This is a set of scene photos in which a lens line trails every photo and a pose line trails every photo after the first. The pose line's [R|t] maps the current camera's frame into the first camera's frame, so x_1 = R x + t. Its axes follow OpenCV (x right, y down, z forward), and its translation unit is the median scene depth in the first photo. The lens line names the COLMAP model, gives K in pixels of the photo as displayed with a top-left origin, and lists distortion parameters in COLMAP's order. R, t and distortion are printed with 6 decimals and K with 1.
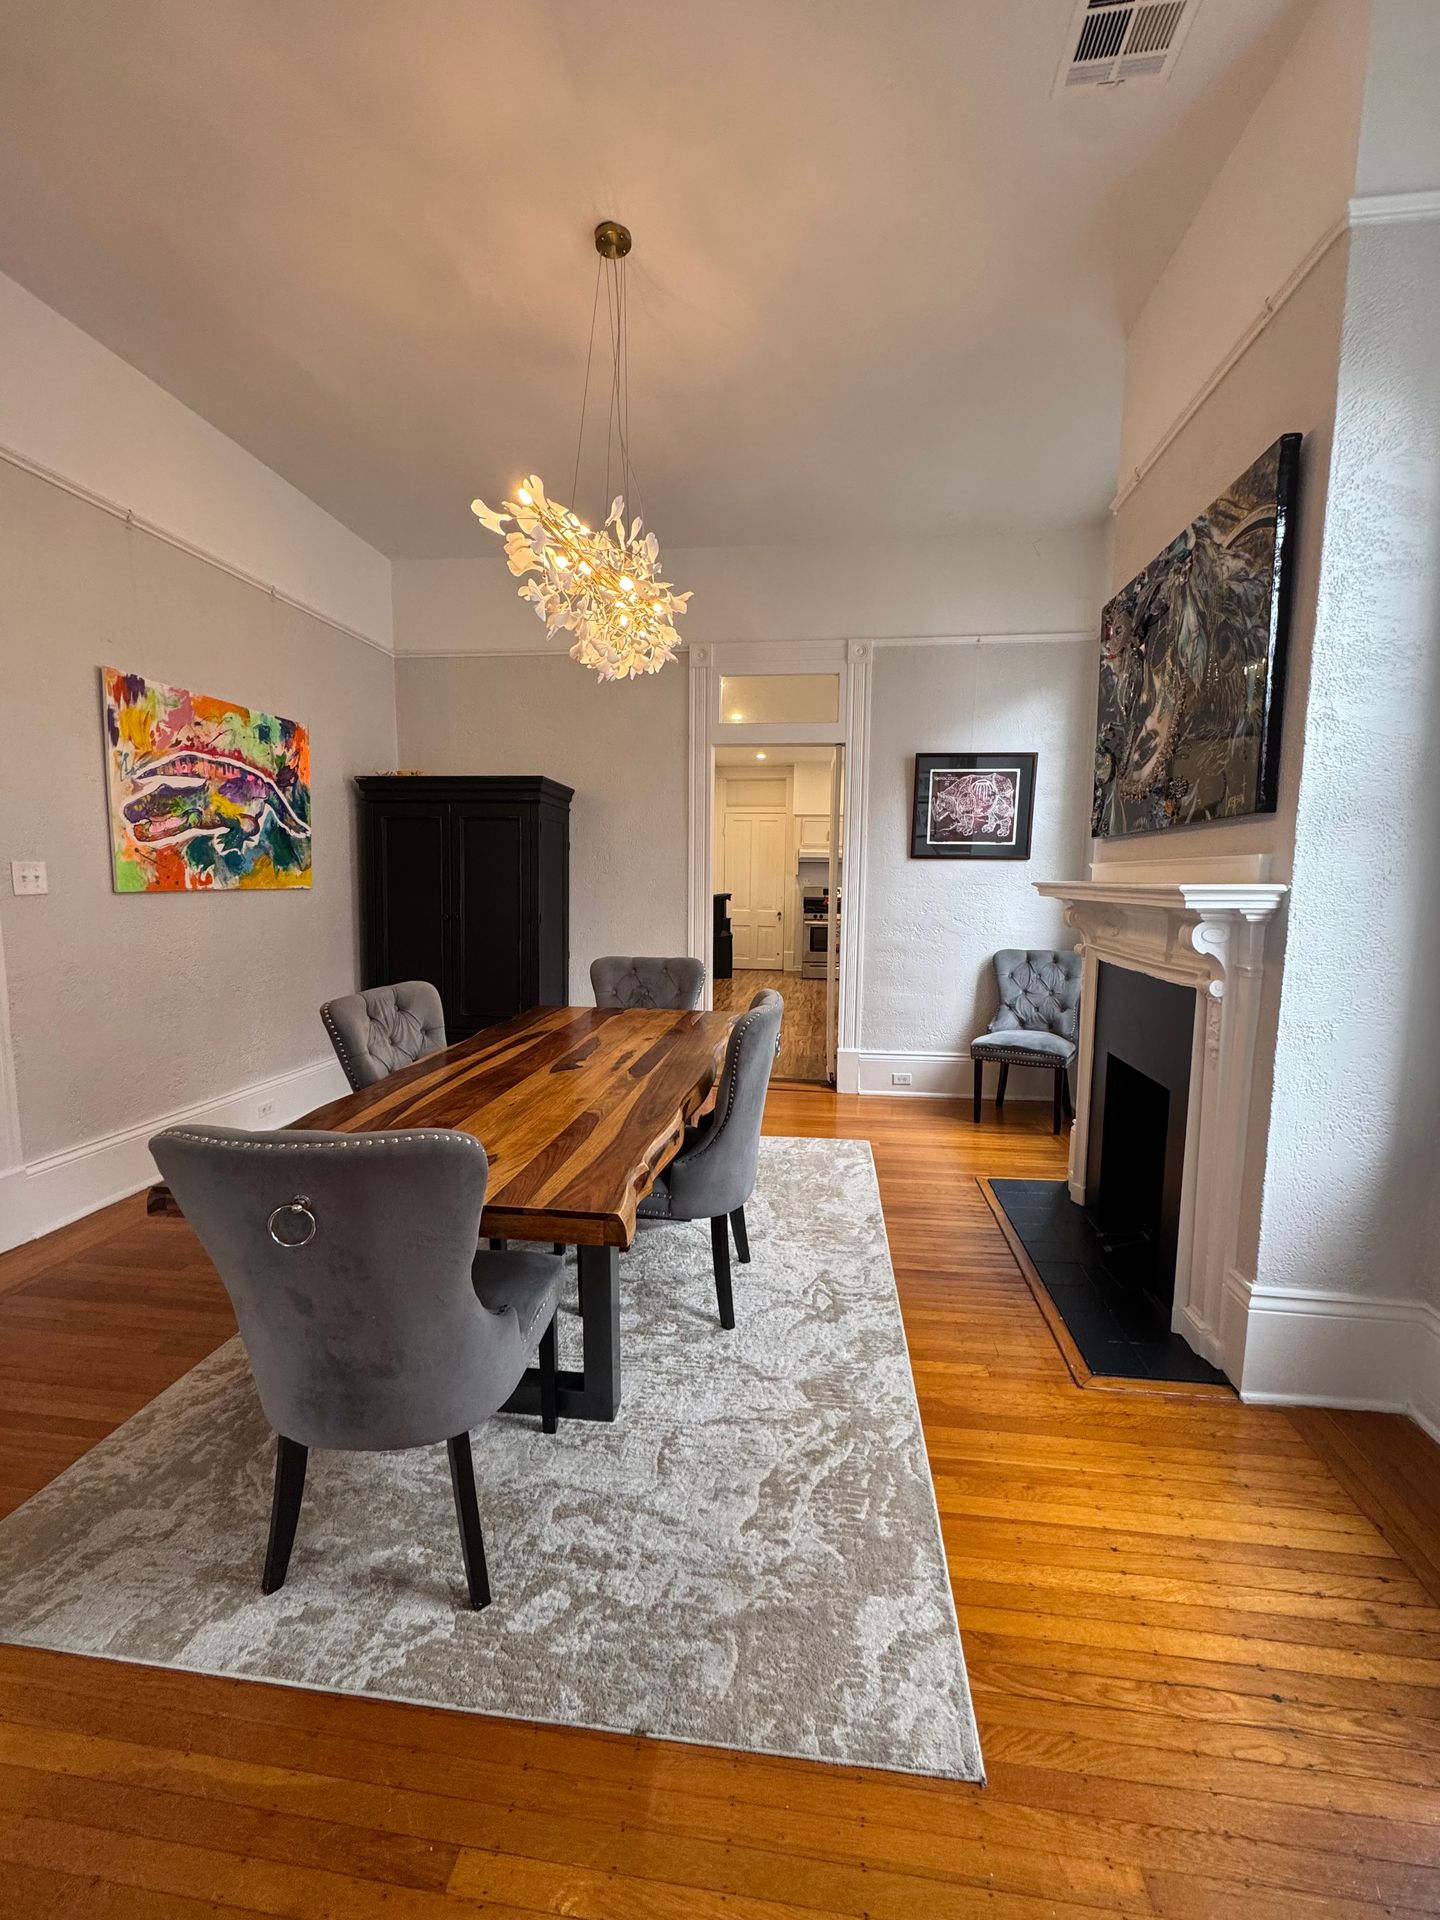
lens RADIAL K [[766.7, 0, 725.1], [0, 766.7, 960.4], [0, 0, 1]] dist [-0.001801, -0.000053]
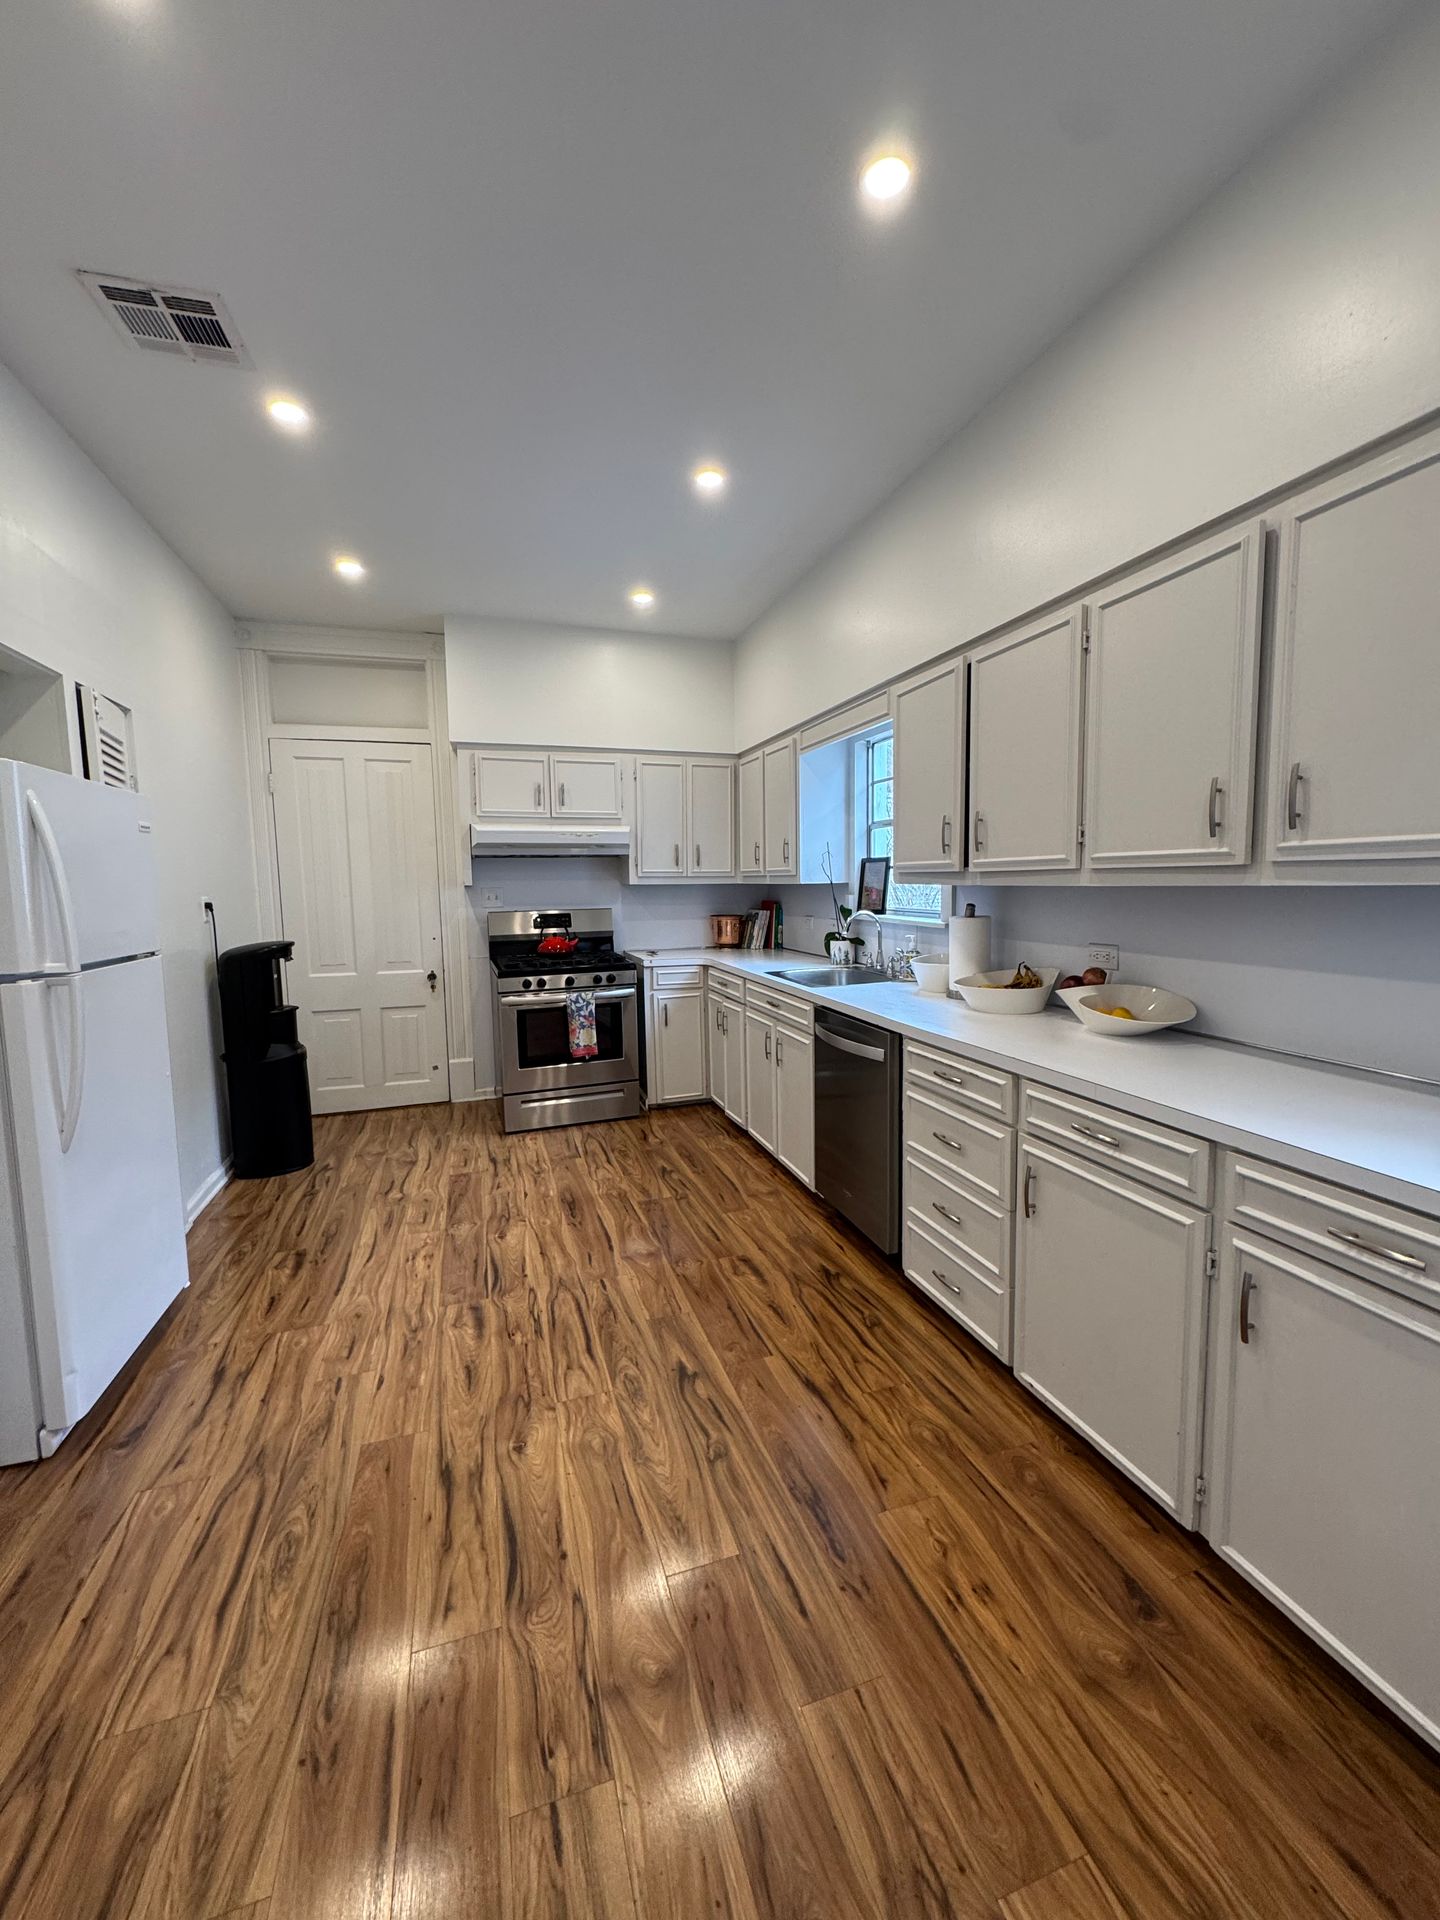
lens RADIAL K [[766.7, 0, 723.3], [0, 766.7, 952.1], [0, 0, 1]] dist [-0.001801, -0.000053]
pose [[0.900348, -0.070134, 0.429482, 0.079437], [0.078989, 0.996872, -0.002802, -0.141314], [-0.427942, 0.036447, 0.903071, 1.257608]]
